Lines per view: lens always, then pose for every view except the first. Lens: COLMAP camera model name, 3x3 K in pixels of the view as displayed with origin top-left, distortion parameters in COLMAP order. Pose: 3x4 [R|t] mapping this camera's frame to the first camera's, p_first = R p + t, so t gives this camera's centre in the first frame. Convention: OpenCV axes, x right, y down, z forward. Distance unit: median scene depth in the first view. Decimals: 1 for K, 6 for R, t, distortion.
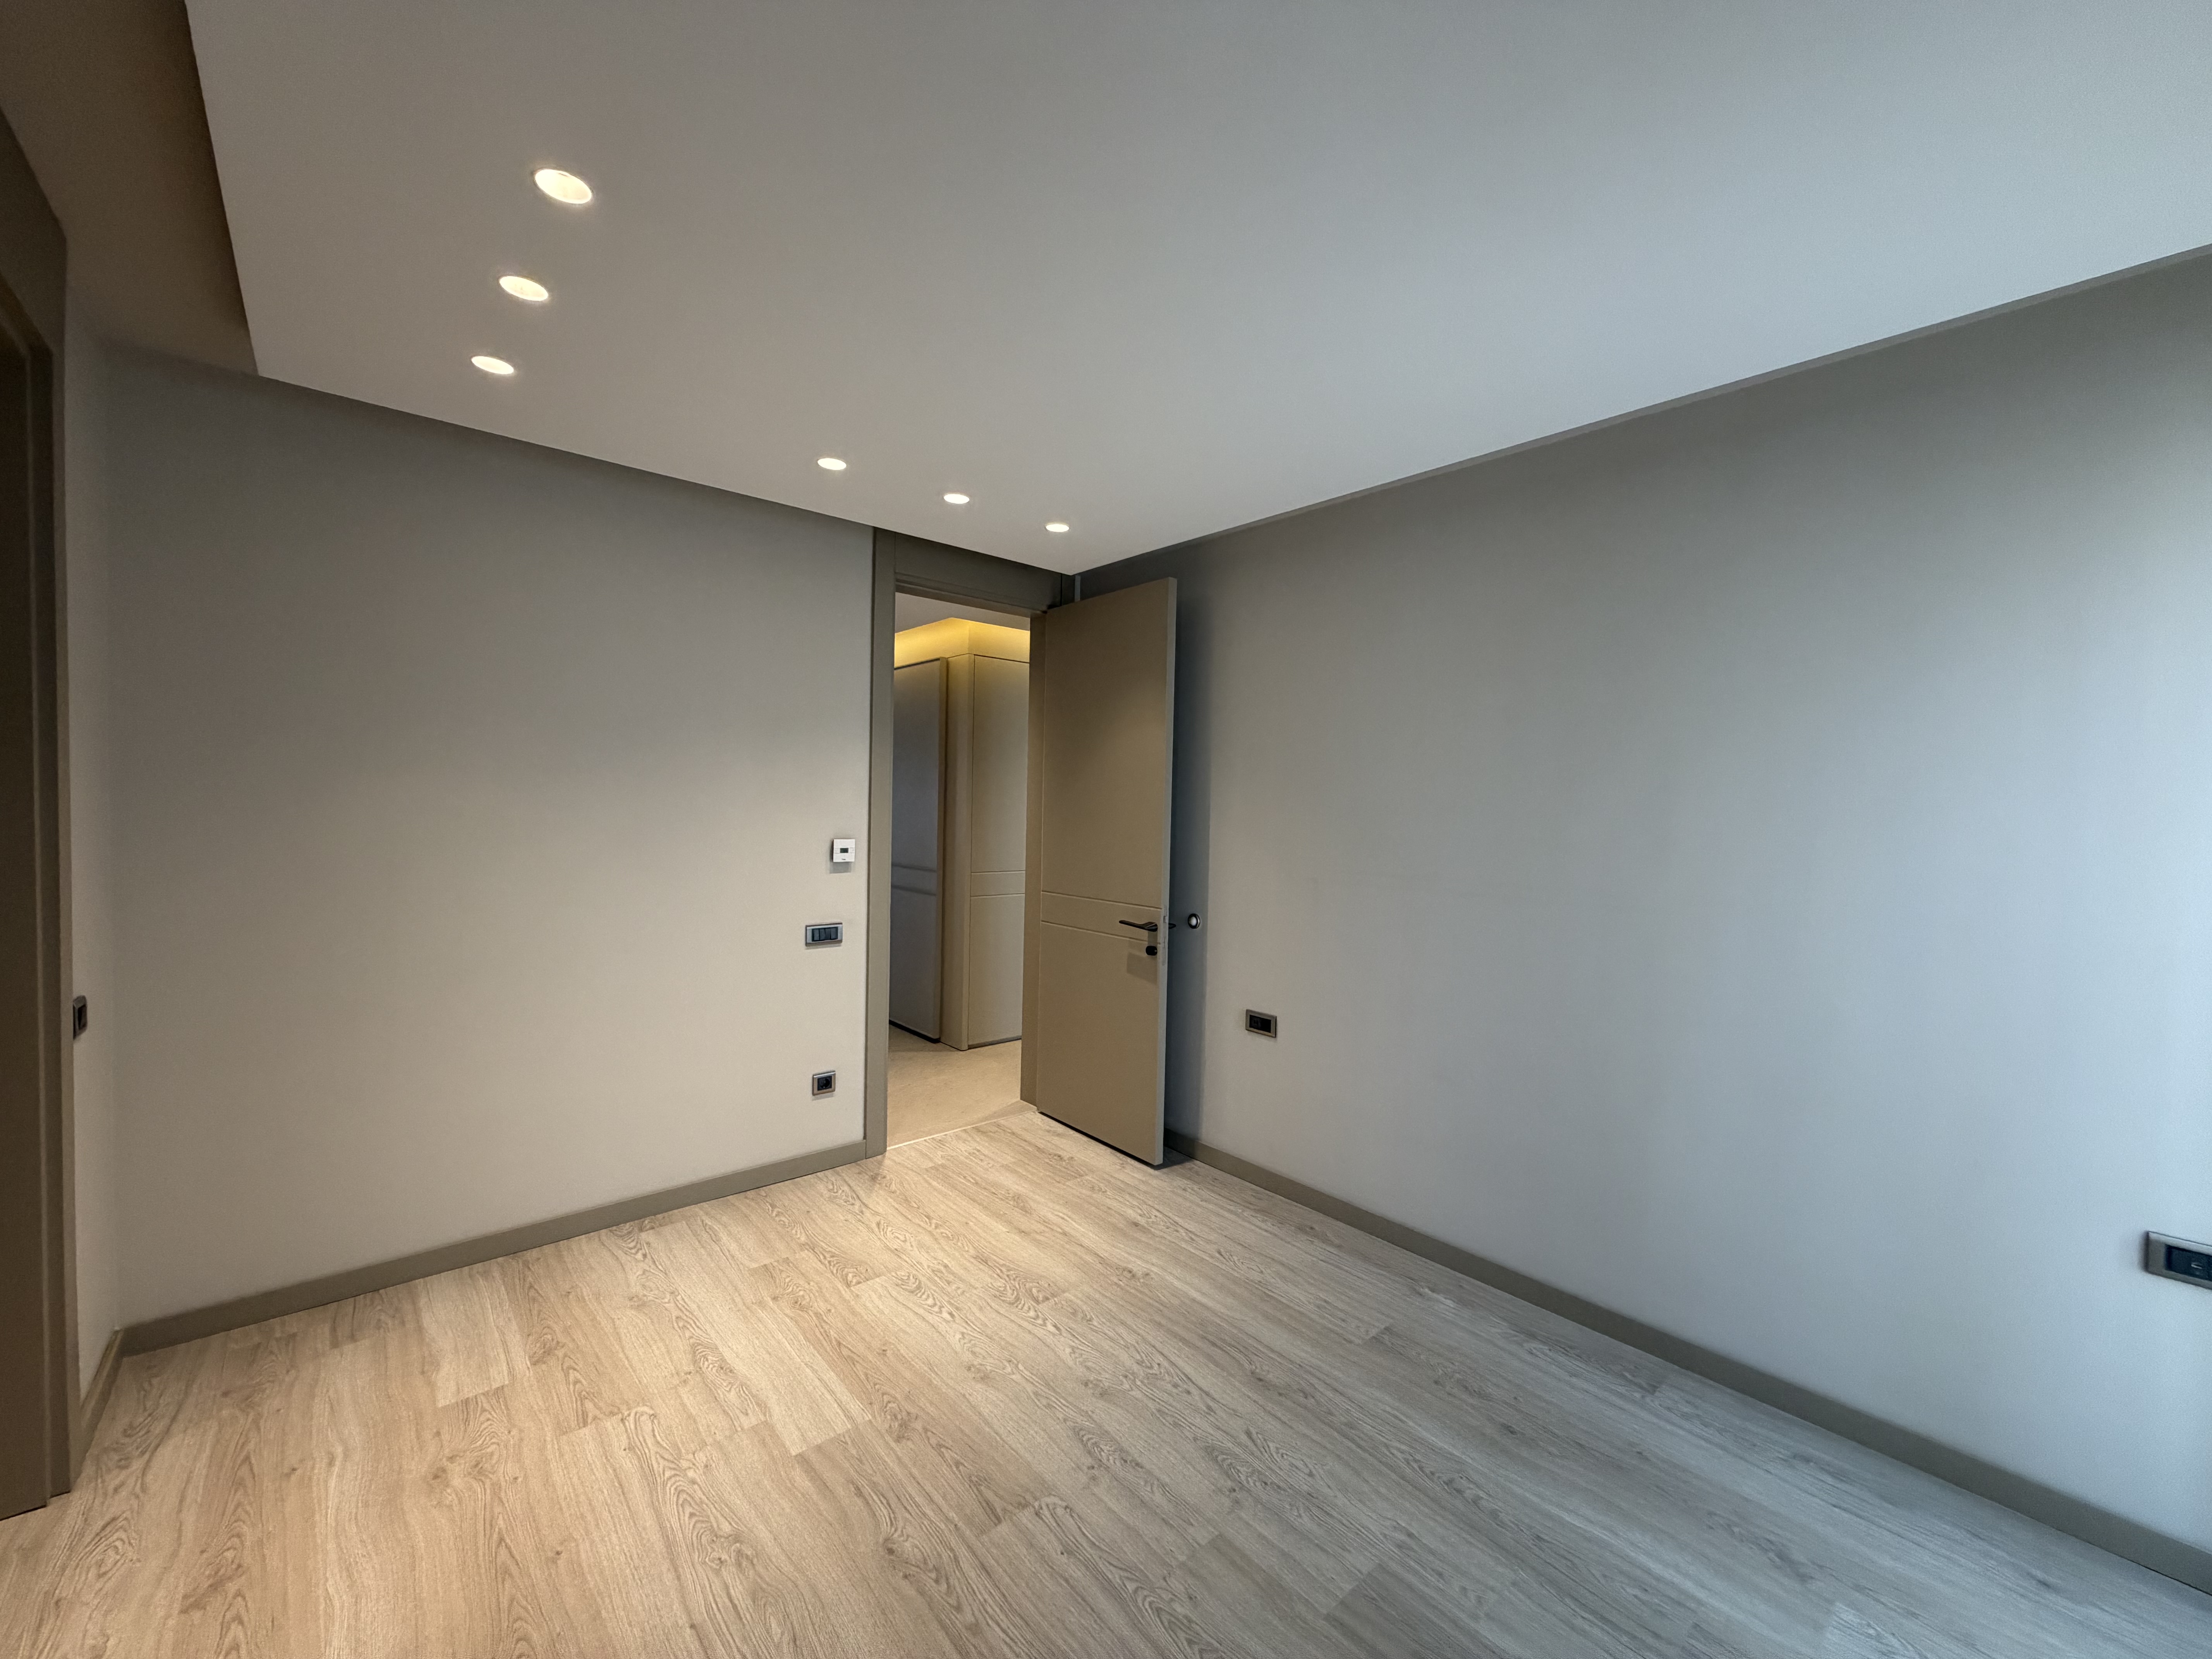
lens RADIAL K [[881.2, 0, 1102.2], [0, 881.2, 830.3], [0, 0, 1]] dist [0.001787, 0.000299]
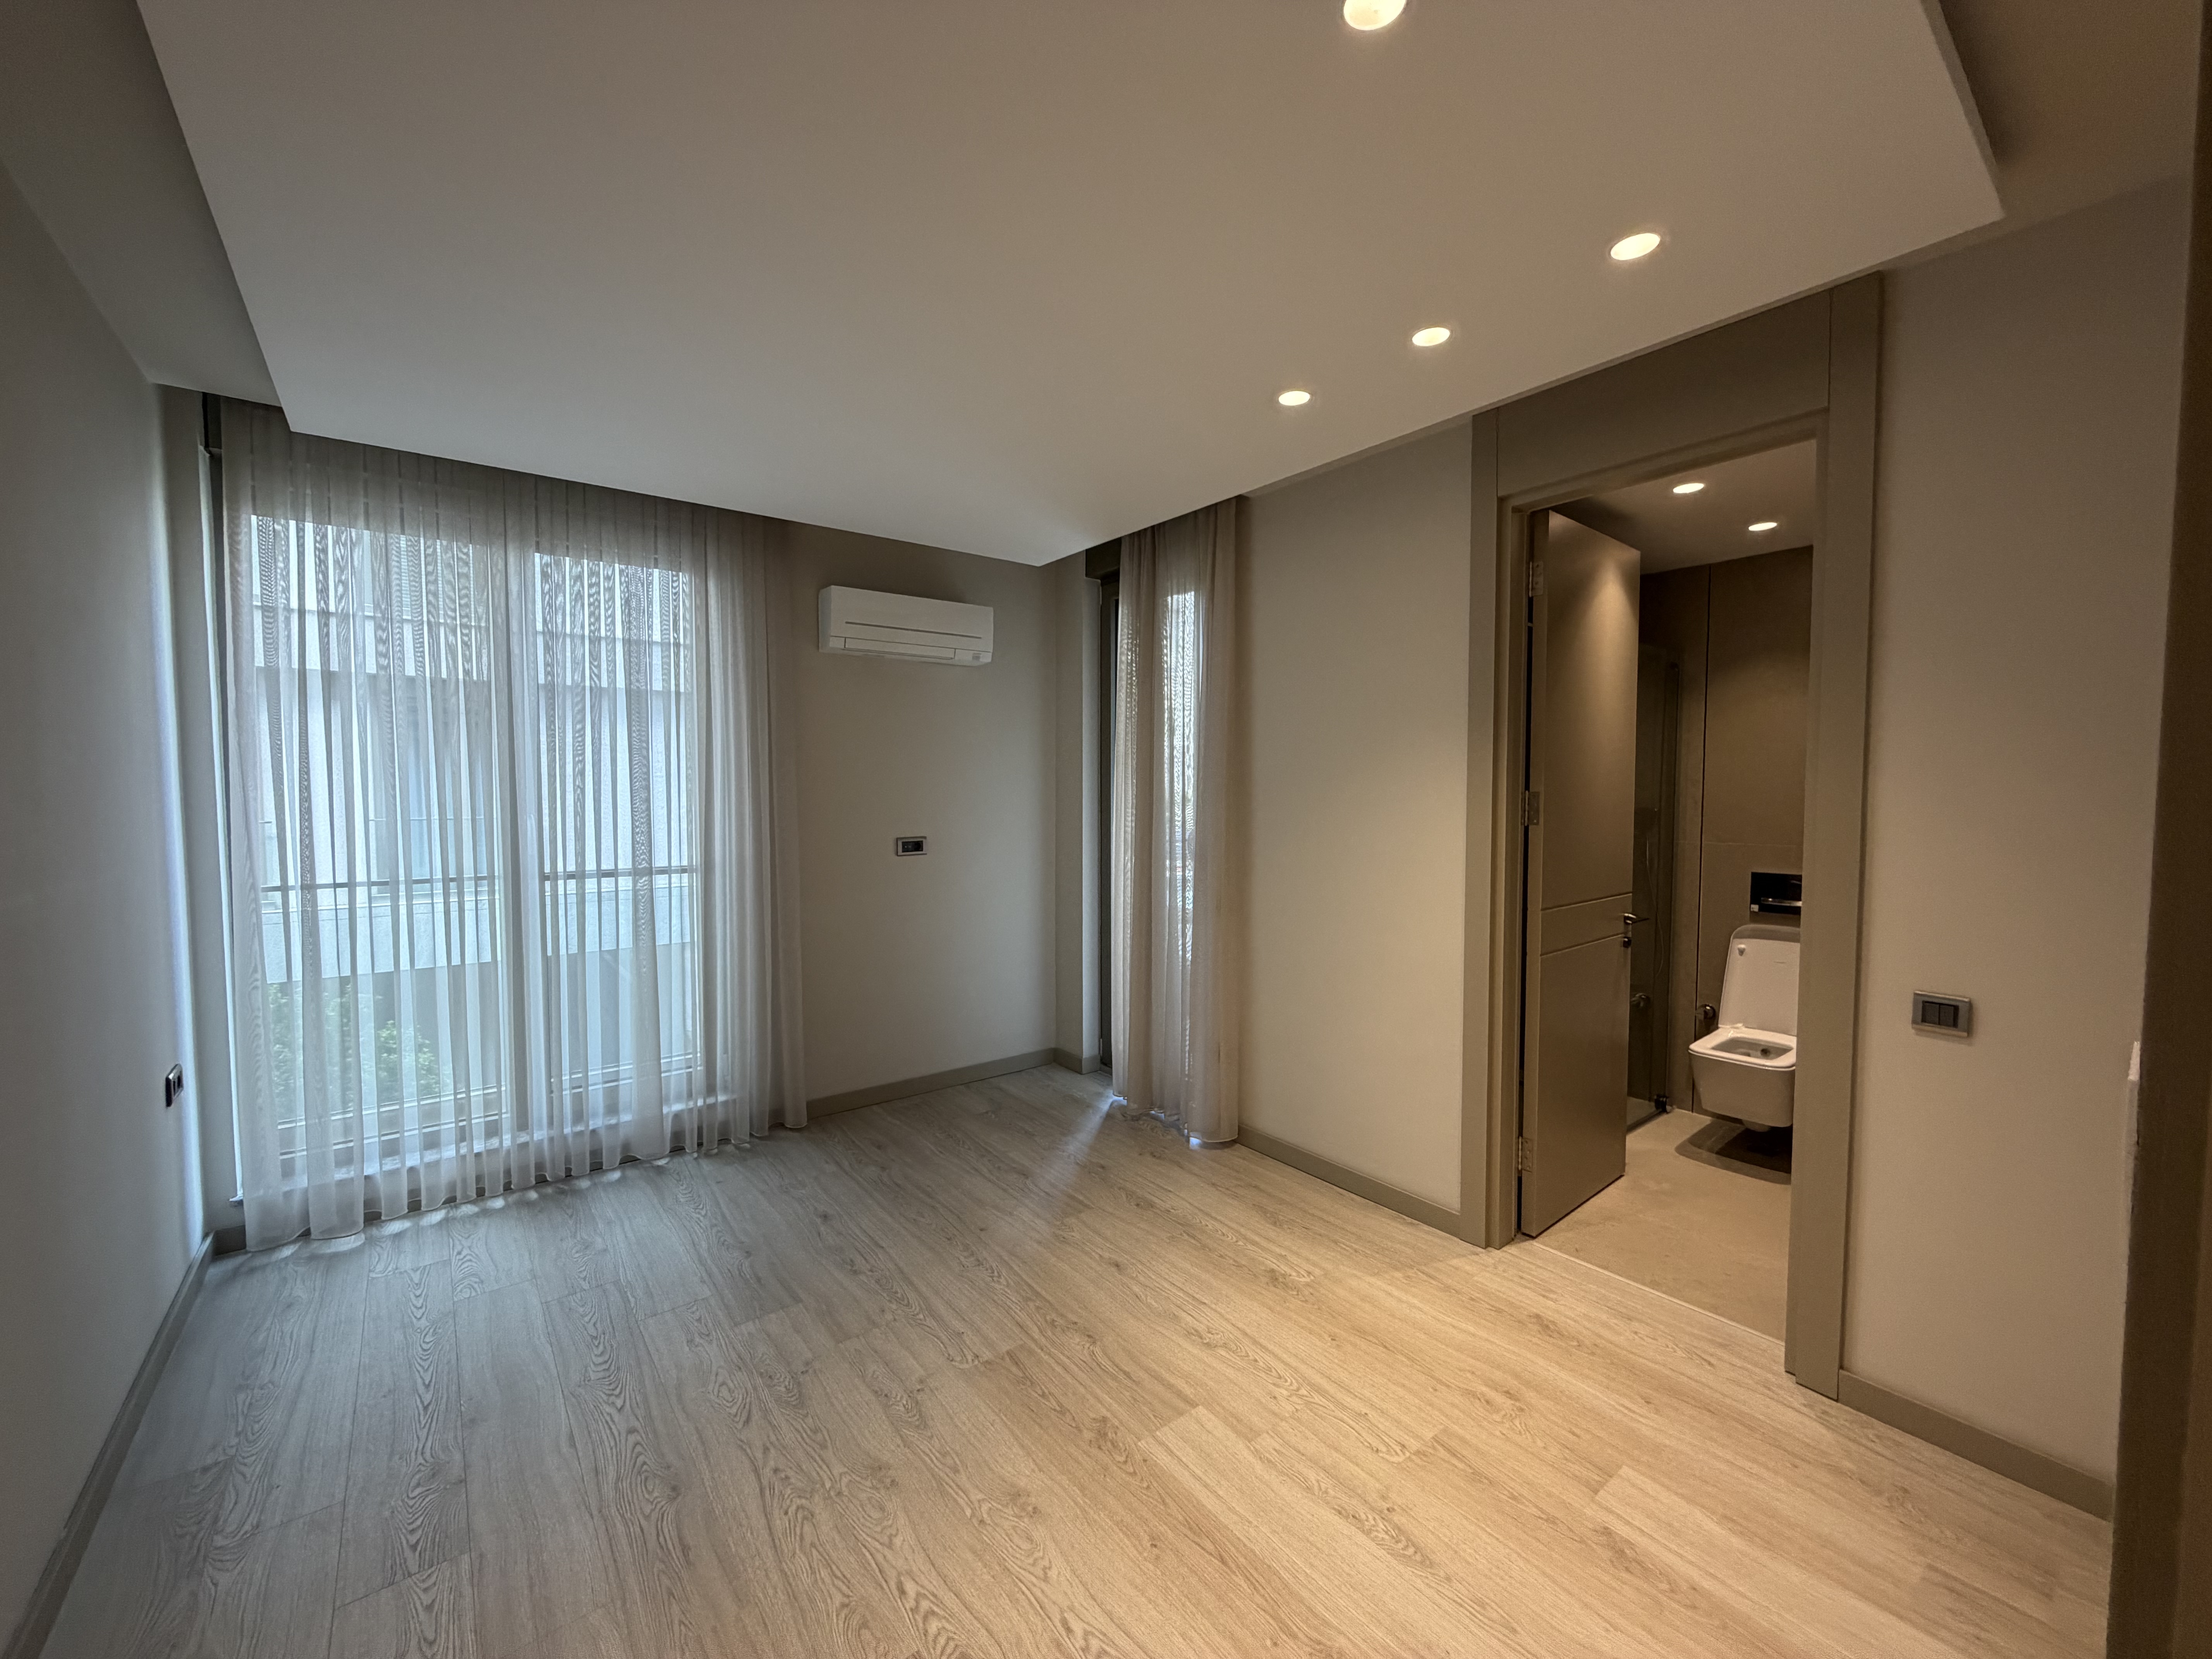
lens RADIAL K [[883.2, 0, 1101.3], [0, 883.2, 829.2], [0, 0, 1]] dist [-0.000109, 0.000835]
pose [[-0.998126, -0.023100, 0.056665, -0.256561], [-0.018526, 0.996626, 0.079955, -0.048236], [-0.058321, 0.078756, -0.995187, 1.849262]]
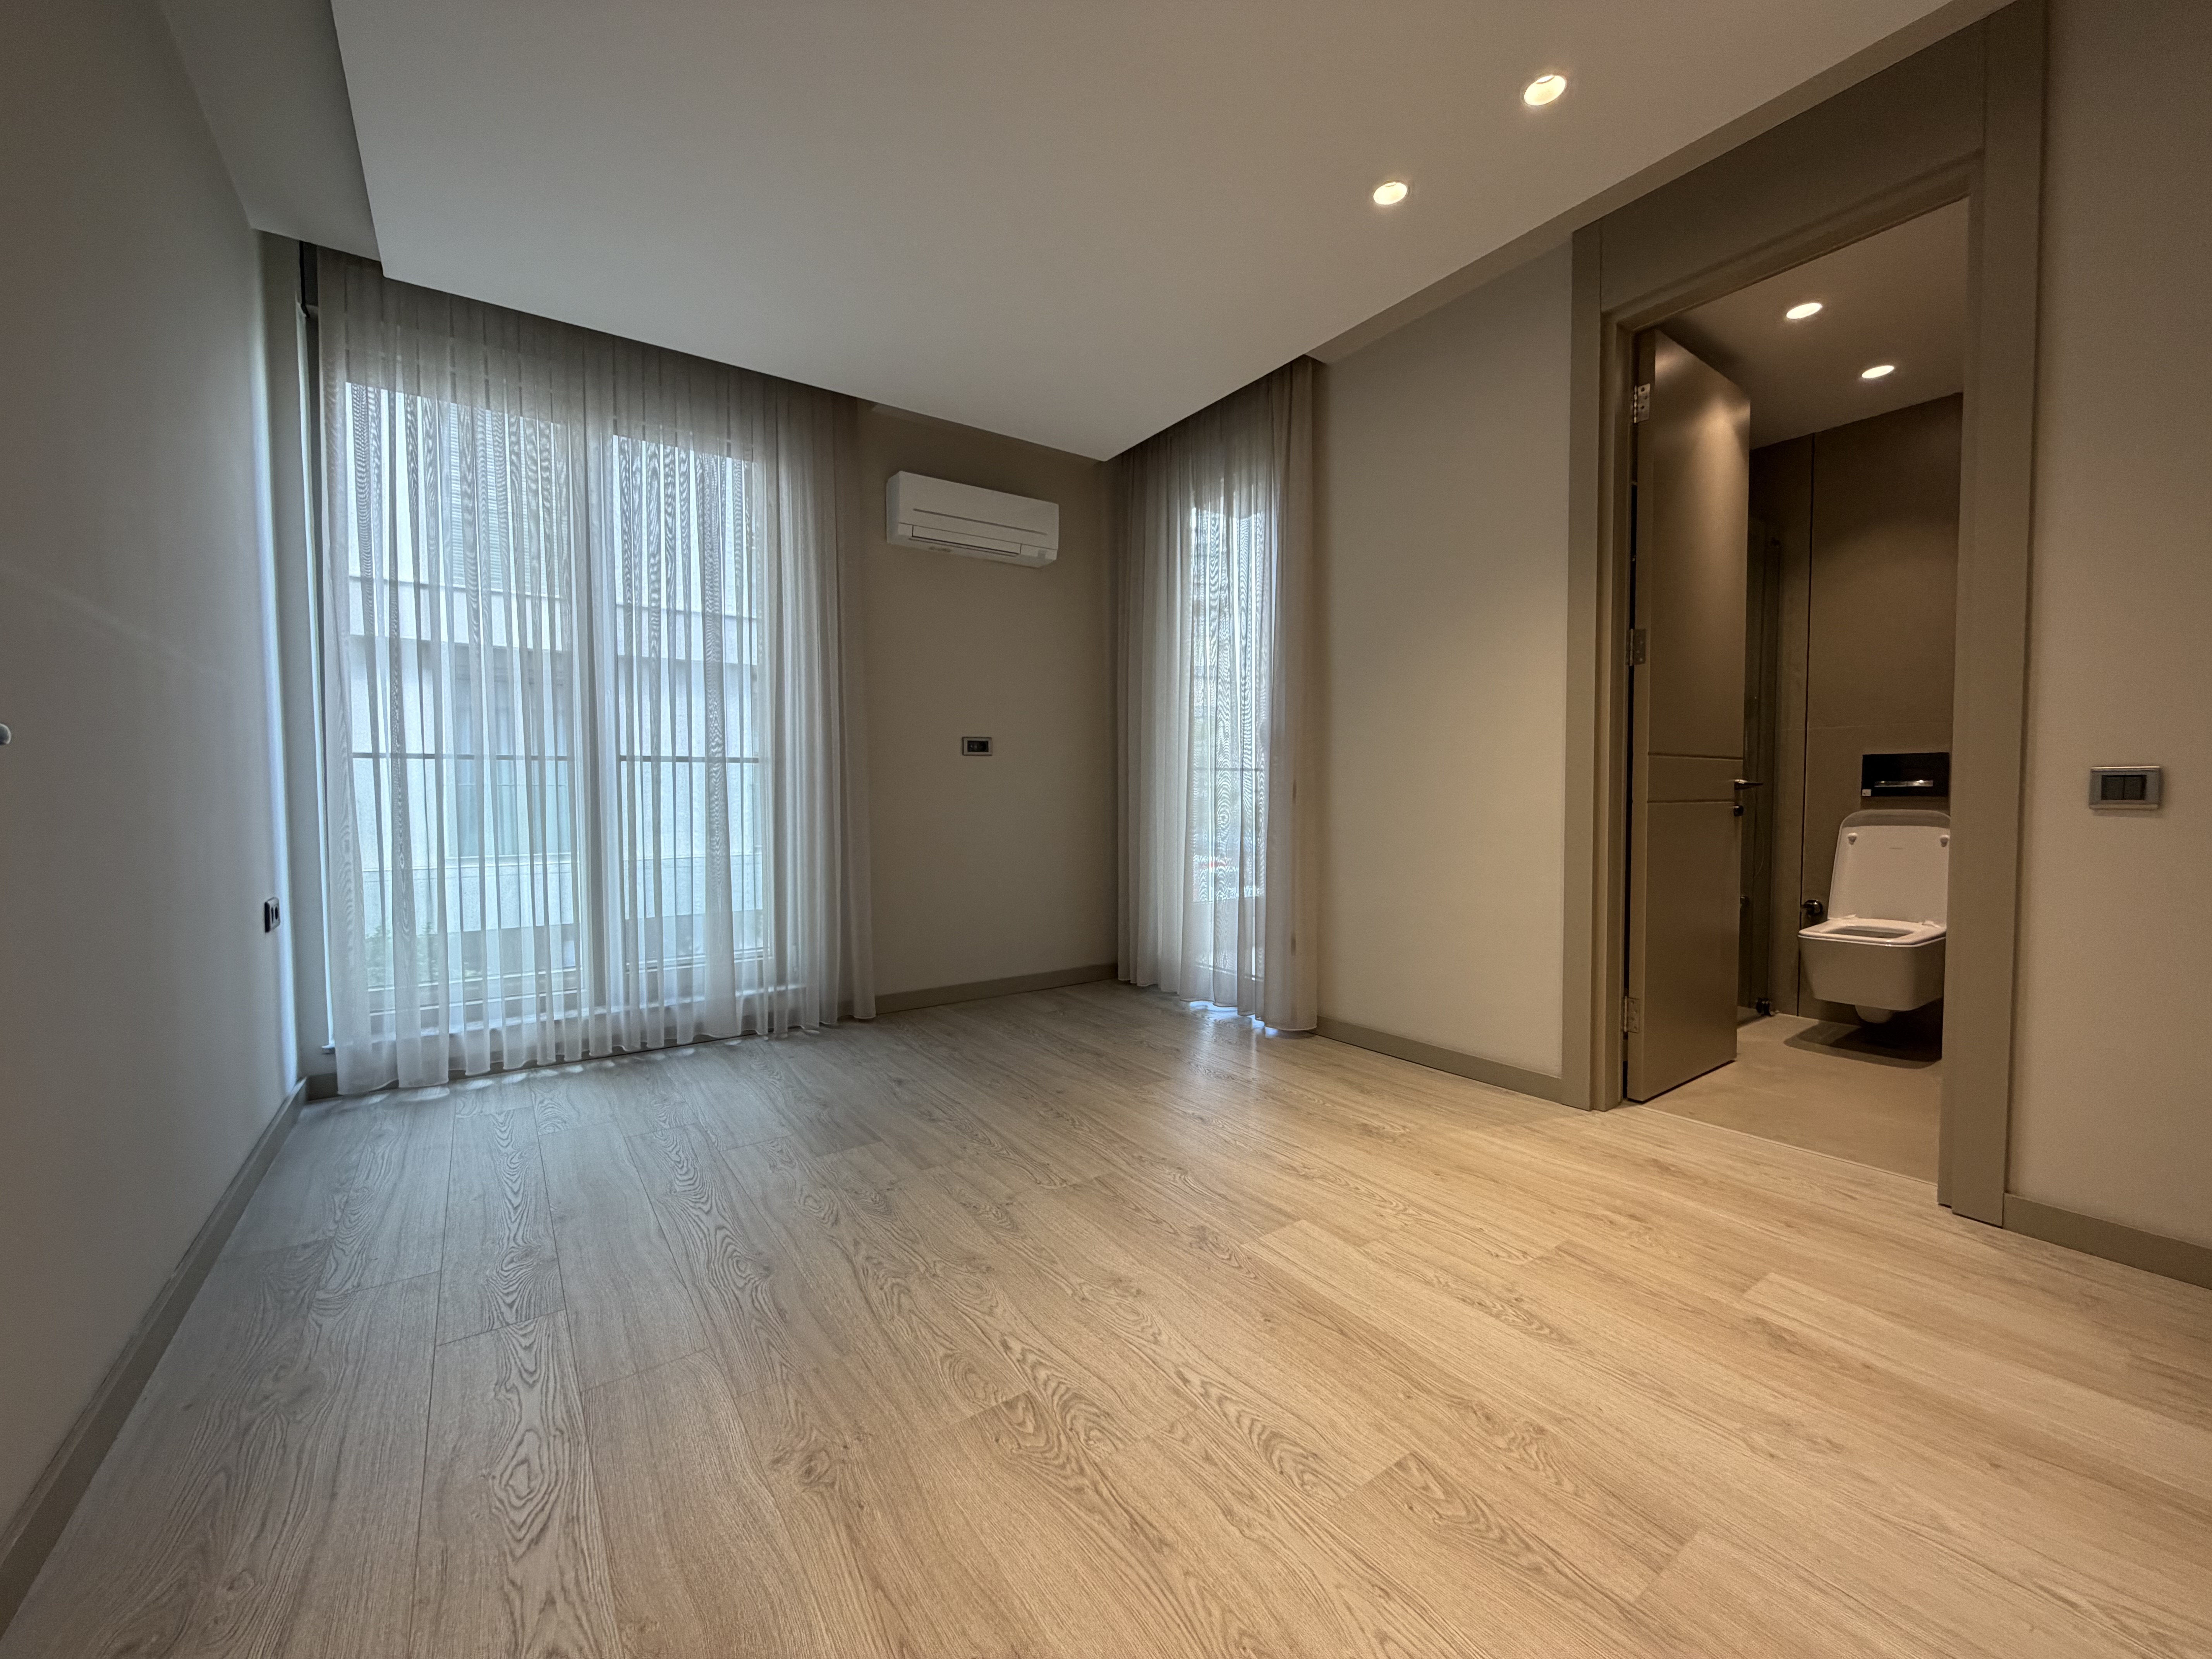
lens RADIAL K [[881.2, 0, 1102.2], [0, 881.2, 830.3], [0, 0, 1]] dist [0.001787, 0.000299]
pose [[-0.994530, -0.020432, 0.102435, -0.202187], [-0.013087, 0.997329, 0.071863, 0.187739], [-0.103629, 0.070130, -0.992141, 1.836465]]
